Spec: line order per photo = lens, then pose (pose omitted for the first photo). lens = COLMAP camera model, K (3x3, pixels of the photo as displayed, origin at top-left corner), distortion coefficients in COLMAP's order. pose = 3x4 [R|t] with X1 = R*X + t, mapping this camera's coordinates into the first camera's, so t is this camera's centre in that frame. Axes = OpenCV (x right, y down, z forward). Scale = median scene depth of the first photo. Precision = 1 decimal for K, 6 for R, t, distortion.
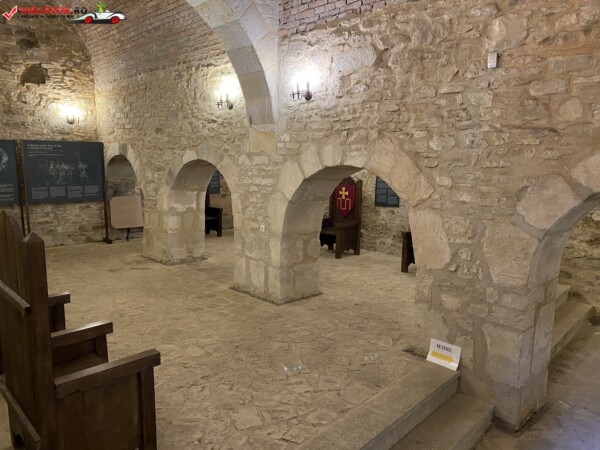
lens RADIAL K [[453.1, 0, 295.7], [0, 453.1, 226.2], [0, 0, 1]] dist [-0.004886, 0.007325]
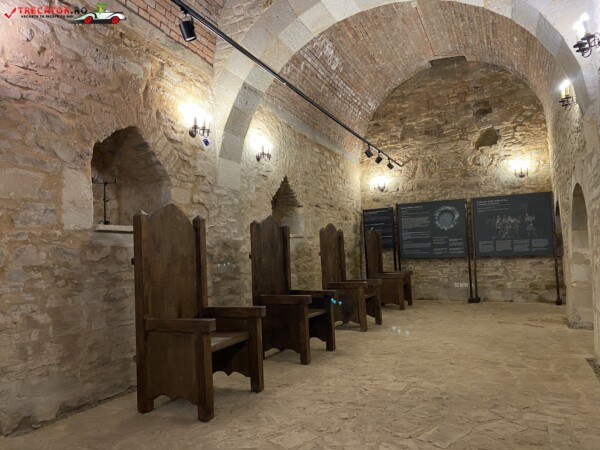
lens RADIAL K [[453.1, 0, 294.8], [0, 453.1, 223.4], [0, 0, 1]] dist [-0.004886, 0.007325]
pose [[0.347876, -0.080766, -0.934055, 0.252614], [-0.102989, 0.986961, -0.123698, 0.046883], [0.931867, 0.139228, 0.335022, 0.235713]]
